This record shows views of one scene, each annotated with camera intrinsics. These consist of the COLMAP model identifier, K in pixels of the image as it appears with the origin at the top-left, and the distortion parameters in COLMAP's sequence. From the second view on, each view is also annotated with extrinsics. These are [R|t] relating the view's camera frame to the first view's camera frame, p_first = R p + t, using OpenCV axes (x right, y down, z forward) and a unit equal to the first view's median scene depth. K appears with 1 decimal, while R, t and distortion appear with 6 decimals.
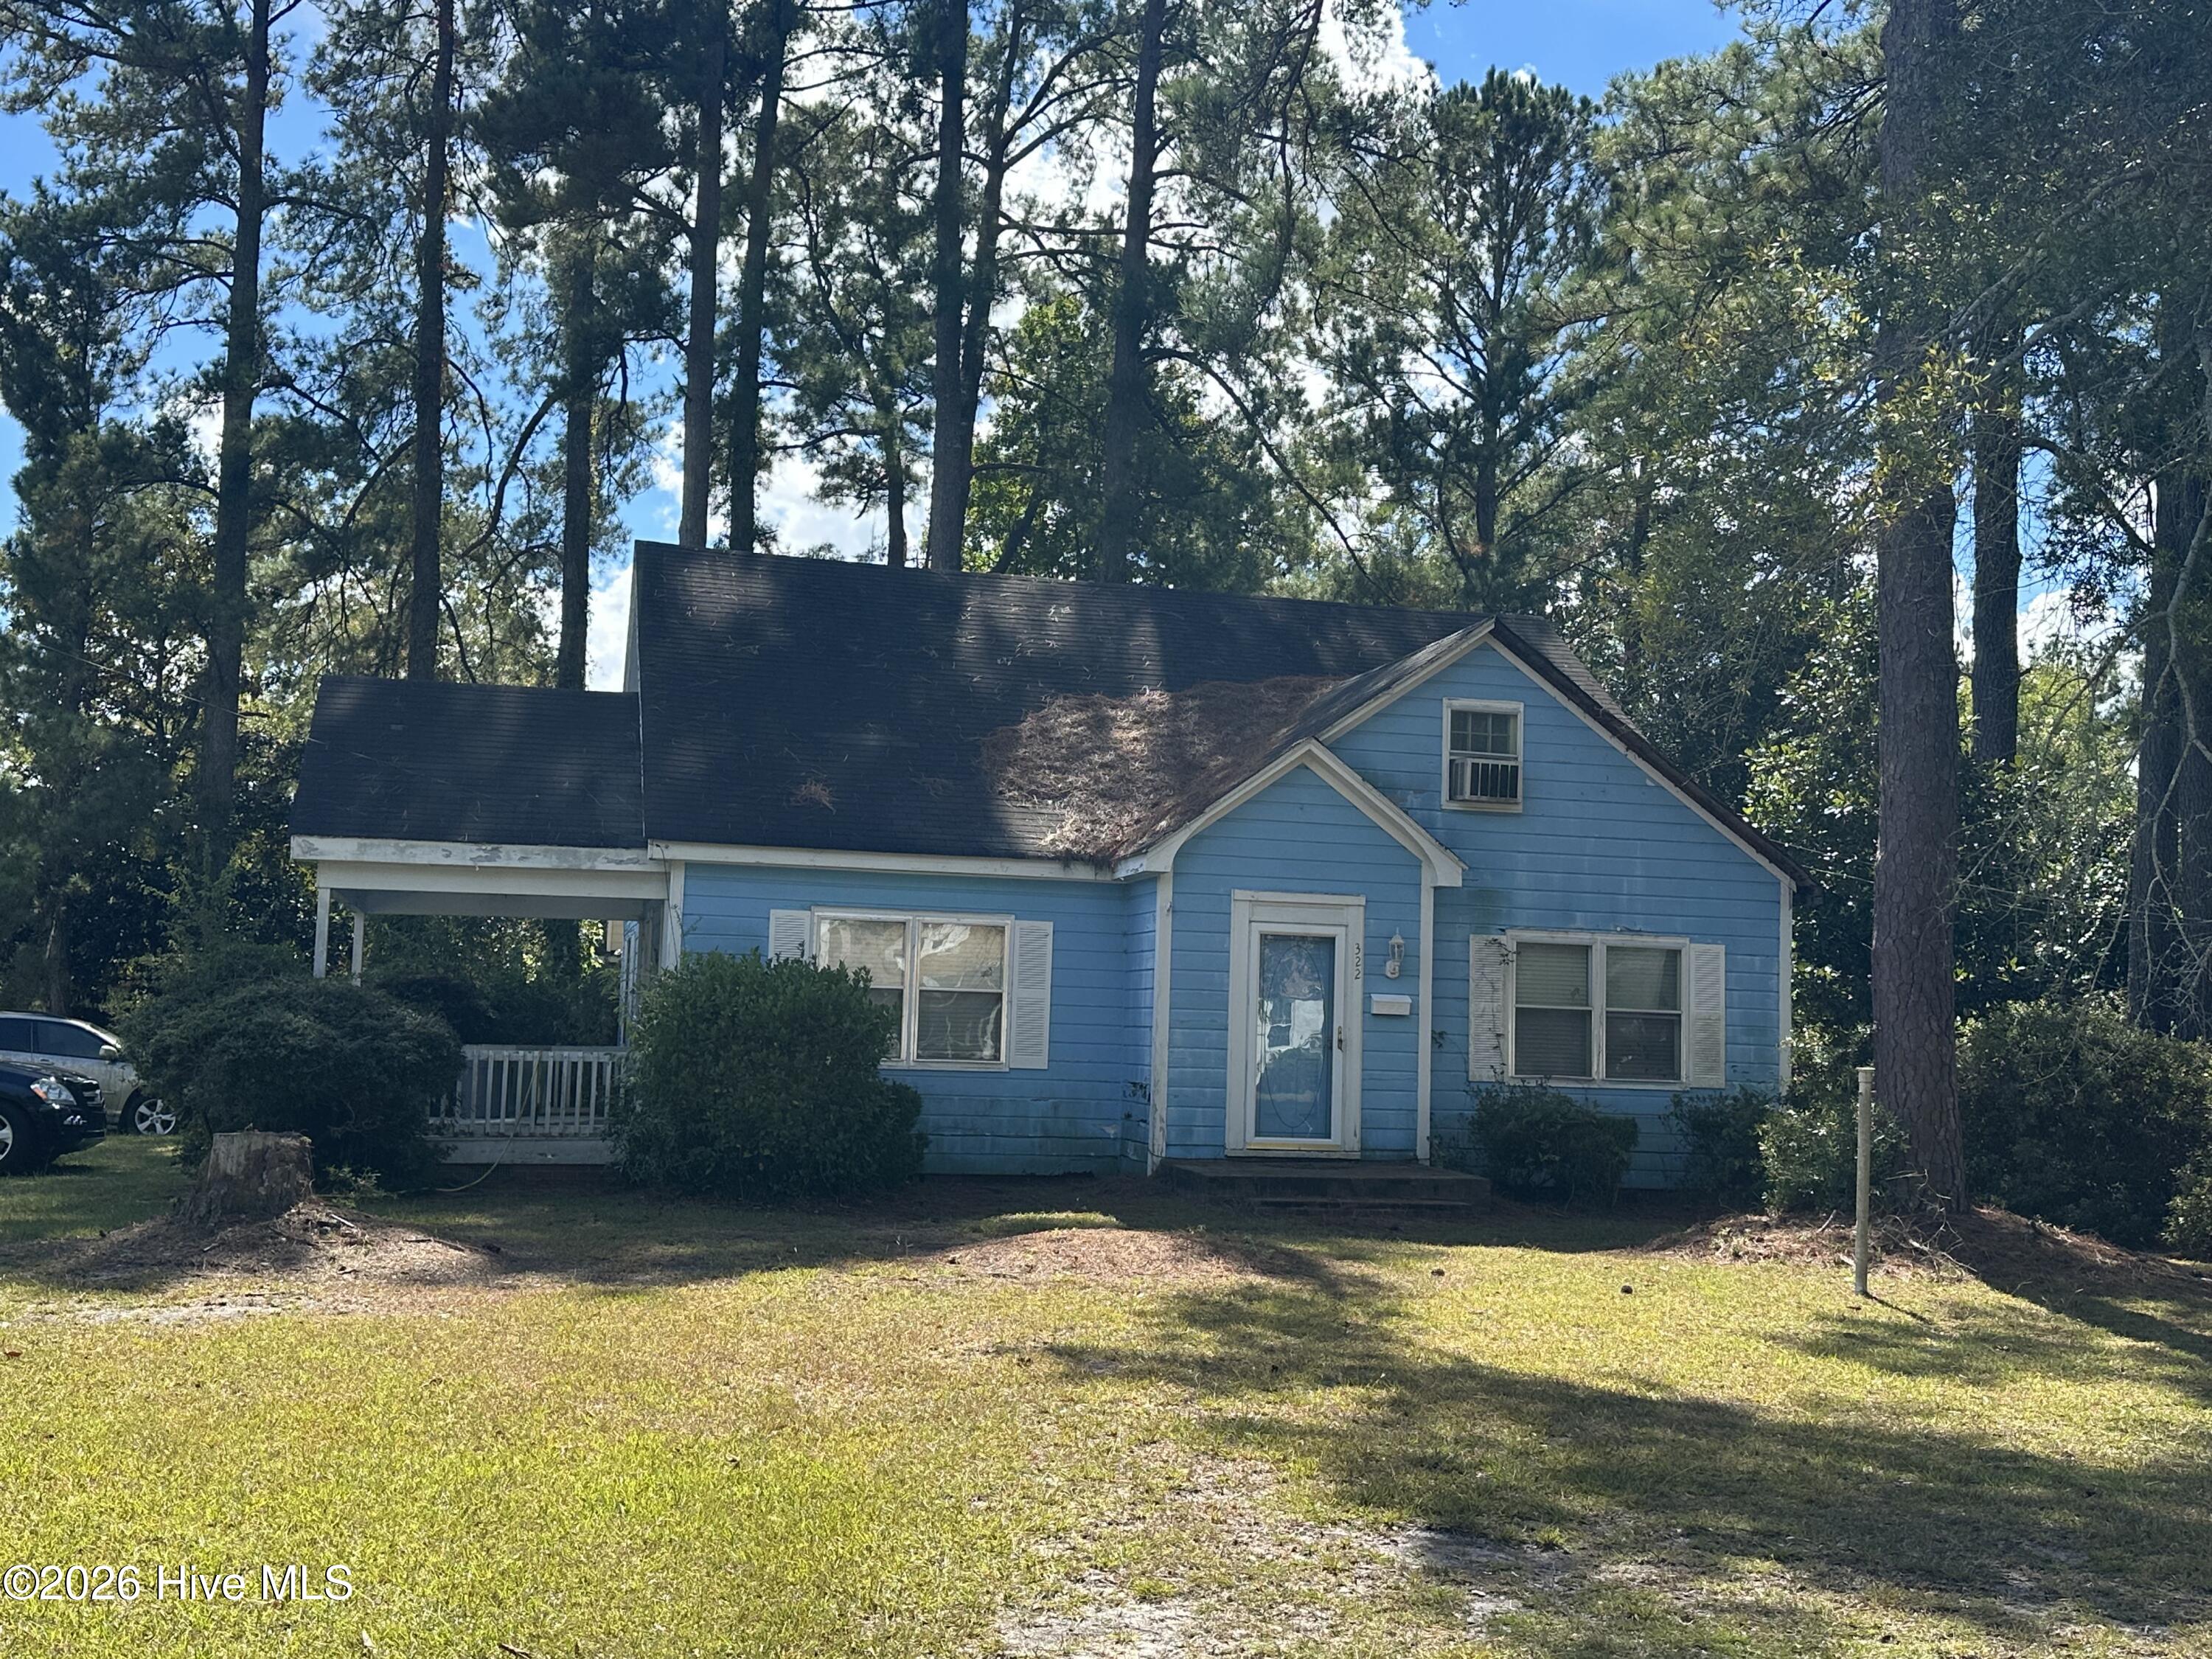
lens RADIAL K [[2261.0, 0, 1124.0], [0, 2261.0, 835.0], [0, 0, 1]] dist [0.185940, -0.371584]
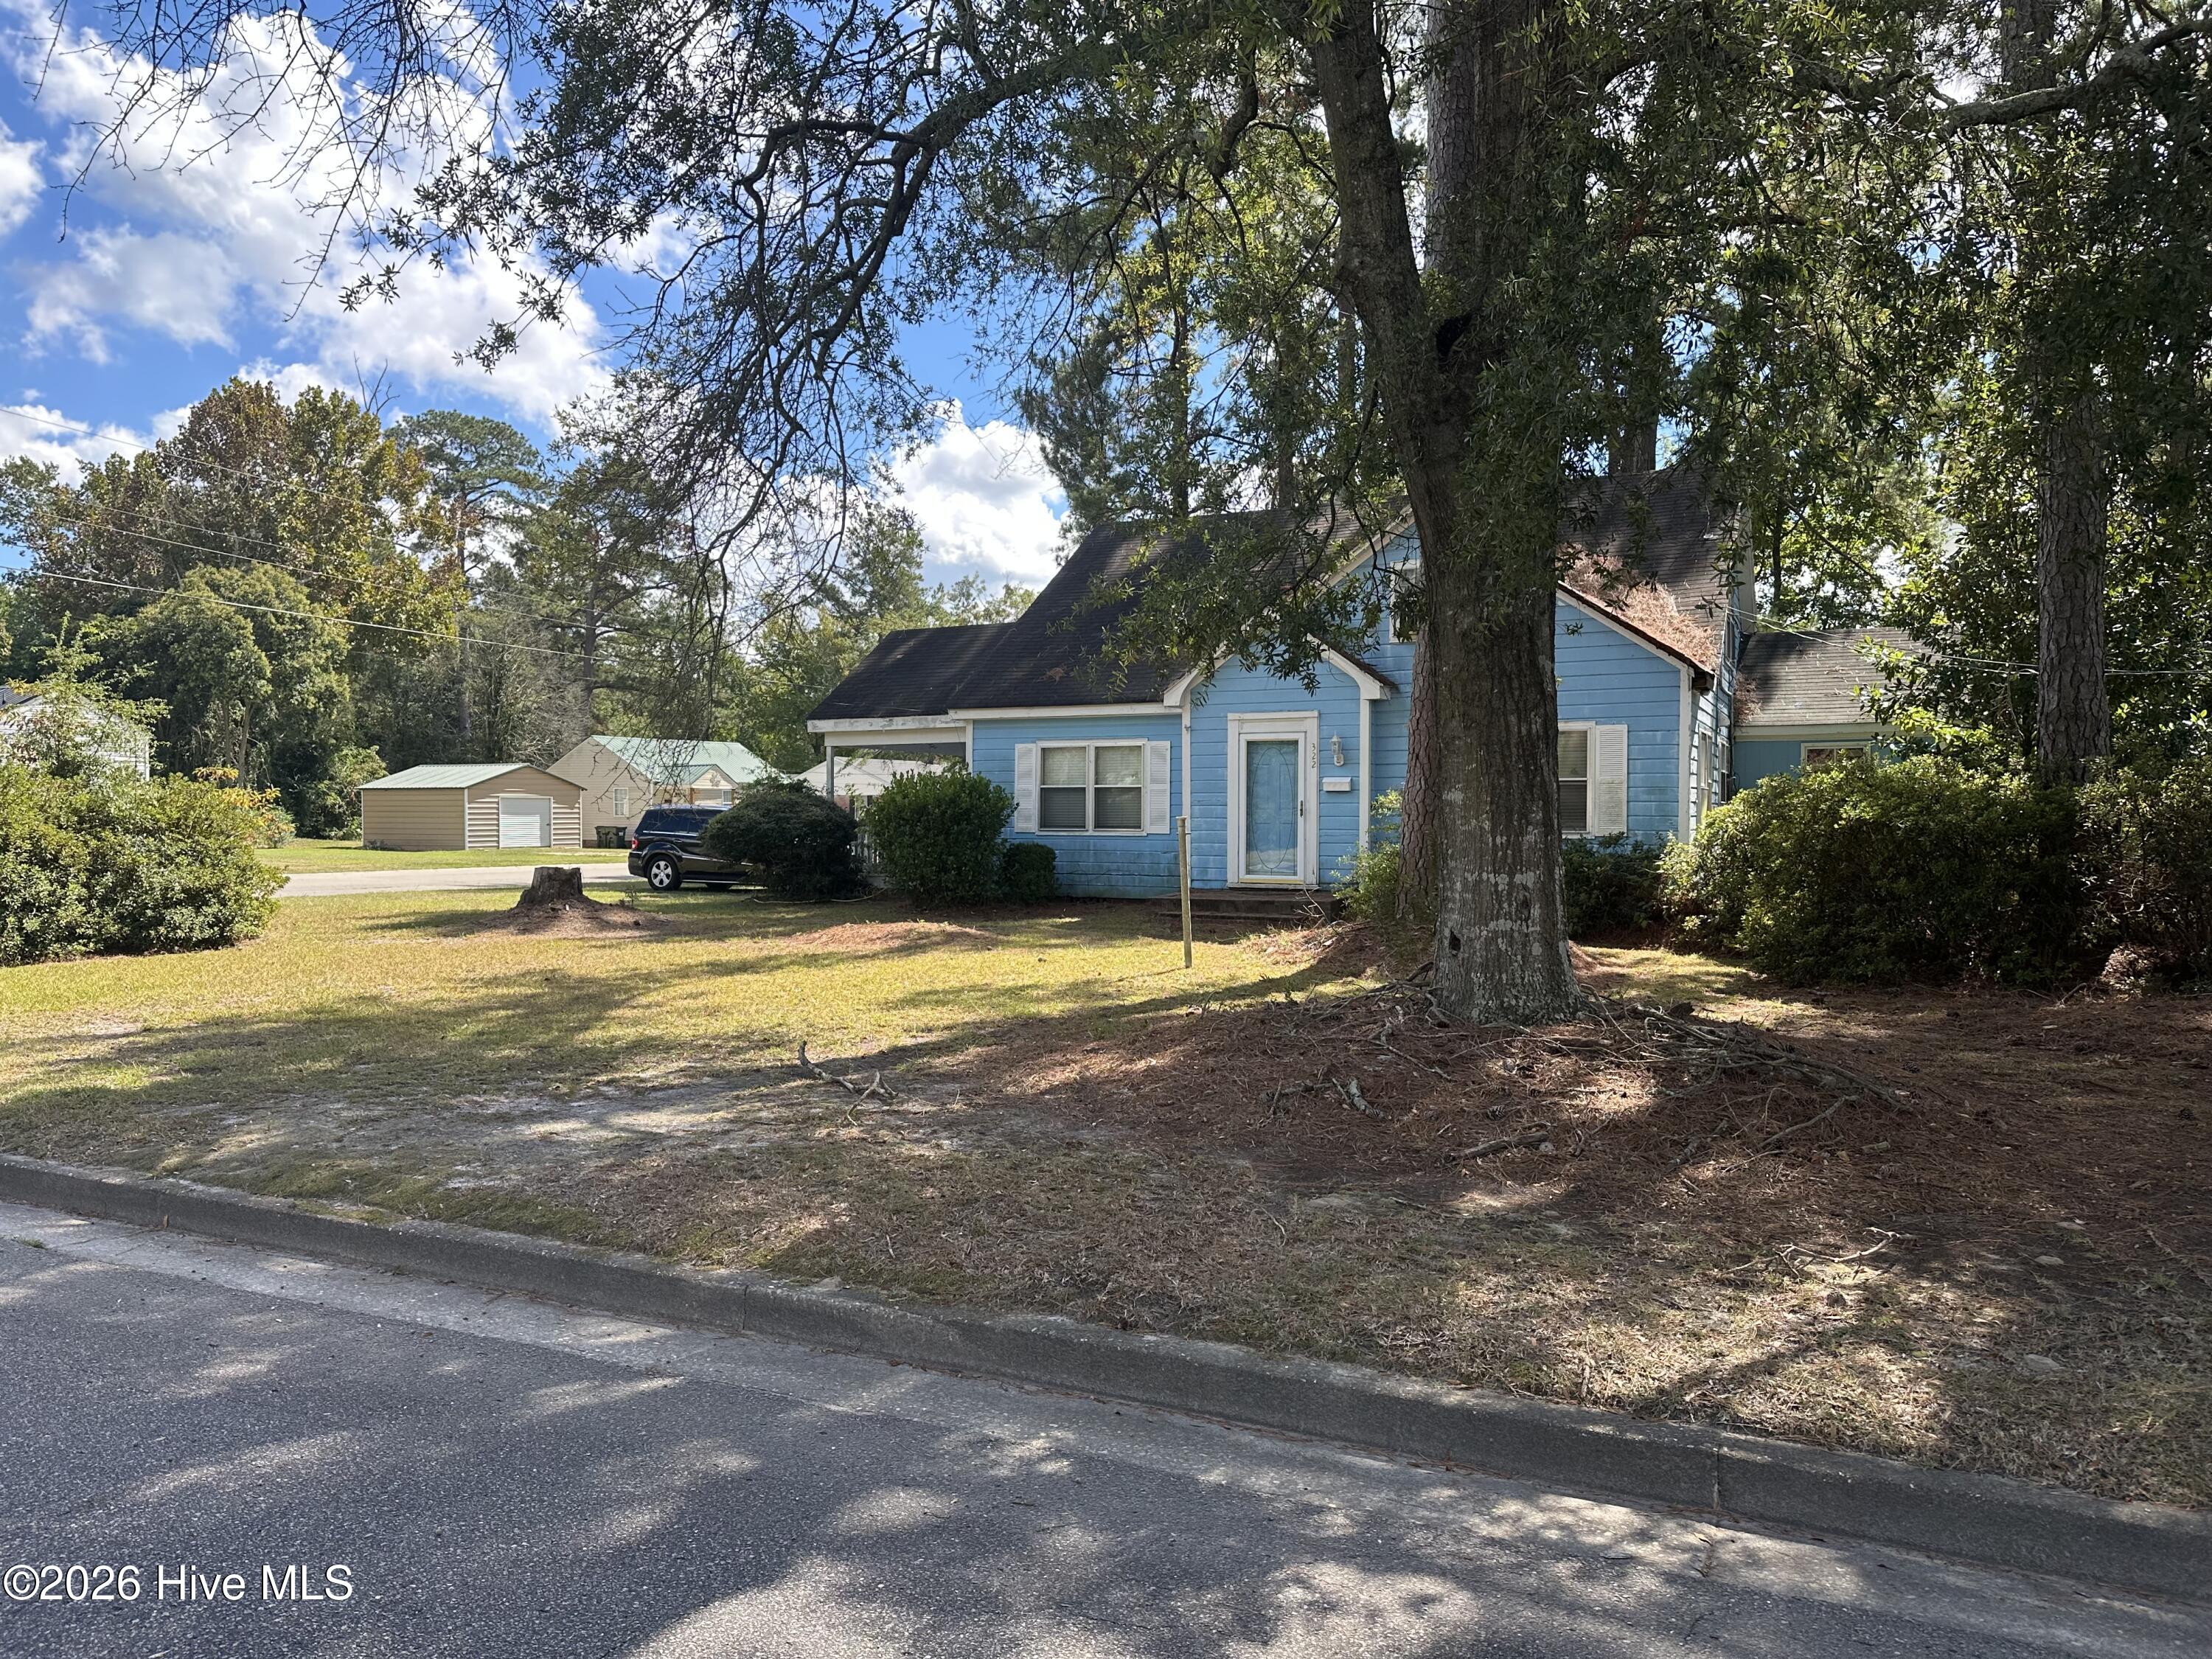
lens RADIAL K [[1535.5, 0, 1113.1], [0, 1535.5, 847.7], [0, 0, 1]] dist [0.135608, -0.192658]
pose [[0.763718, -0.015347, -0.645367, 0.566808], [0.080325, 0.994207, 0.071413, 0.029446], [0.640533, -0.106378, 0.760527, 0.138595]]
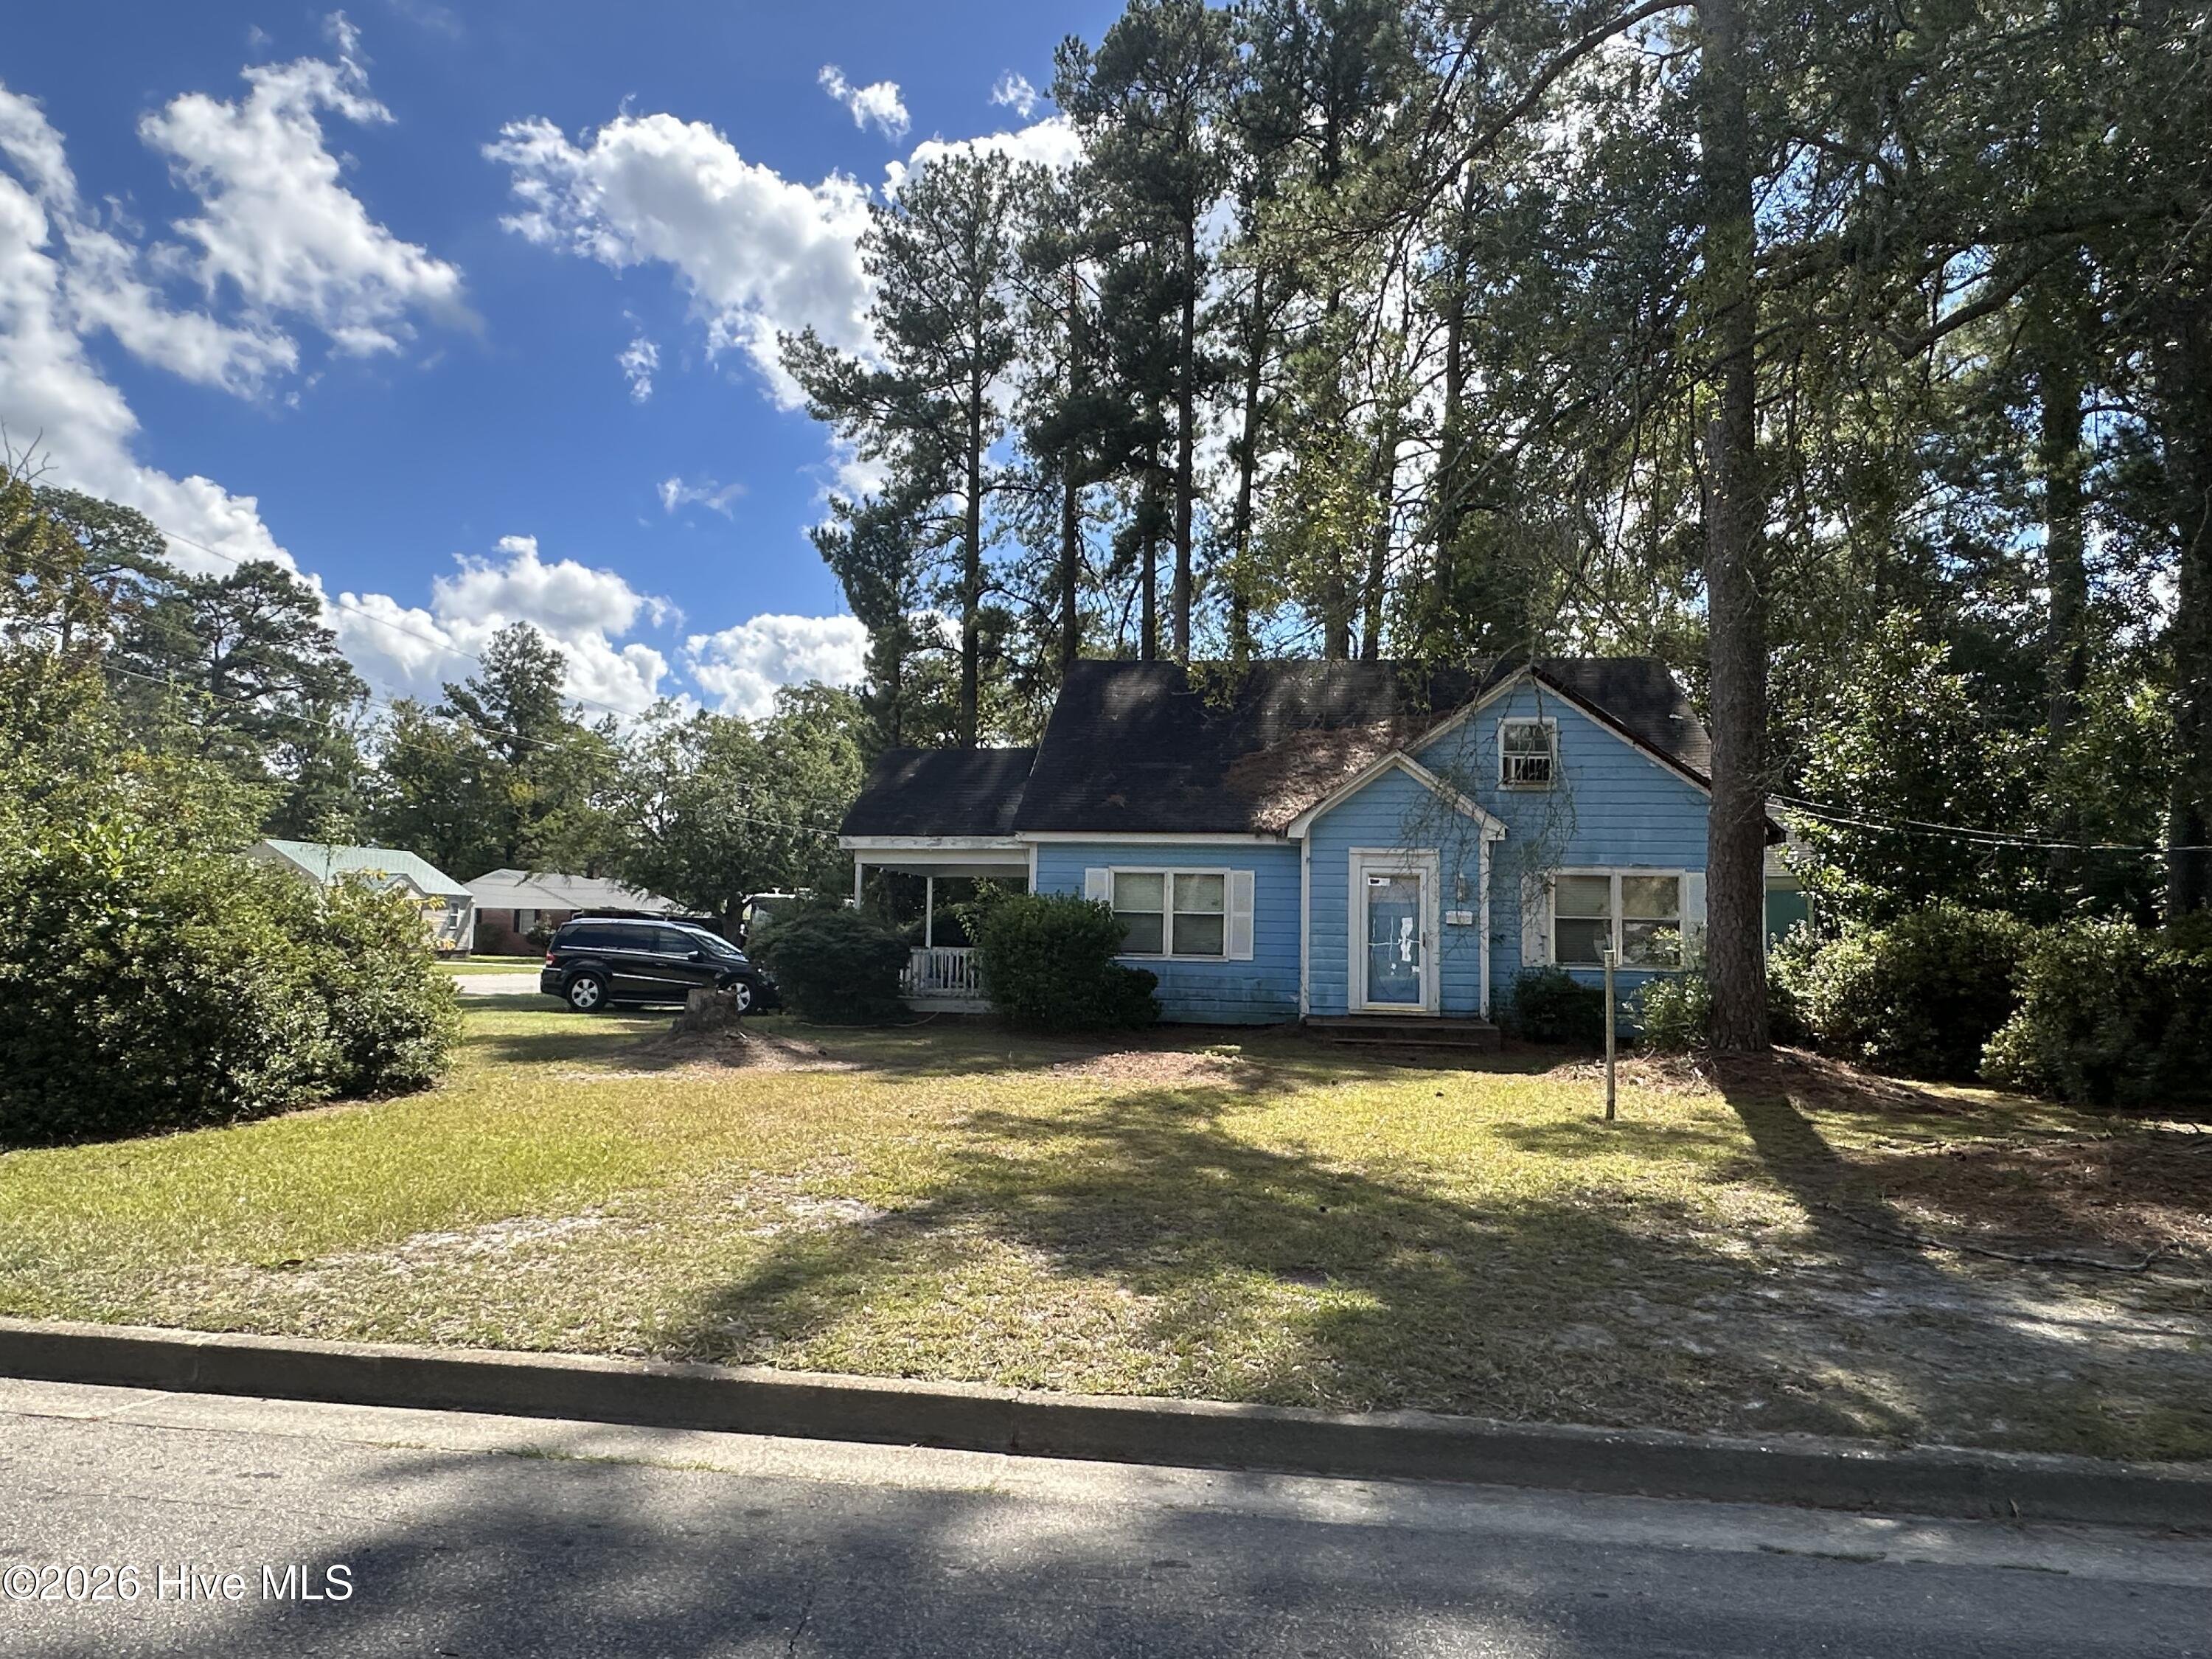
lens RADIAL K [[1394.0, 0, 1099.7], [0, 1394.0, 824.7], [0, 0, 1]] dist [0.007704, 0.002277]
pose [[0.925816, -0.041859, -0.375651, 0.221400], [0.041139, 0.999104, -0.009942, 0.009376], [0.375730, -0.006249, 0.926708, 0.021946]]
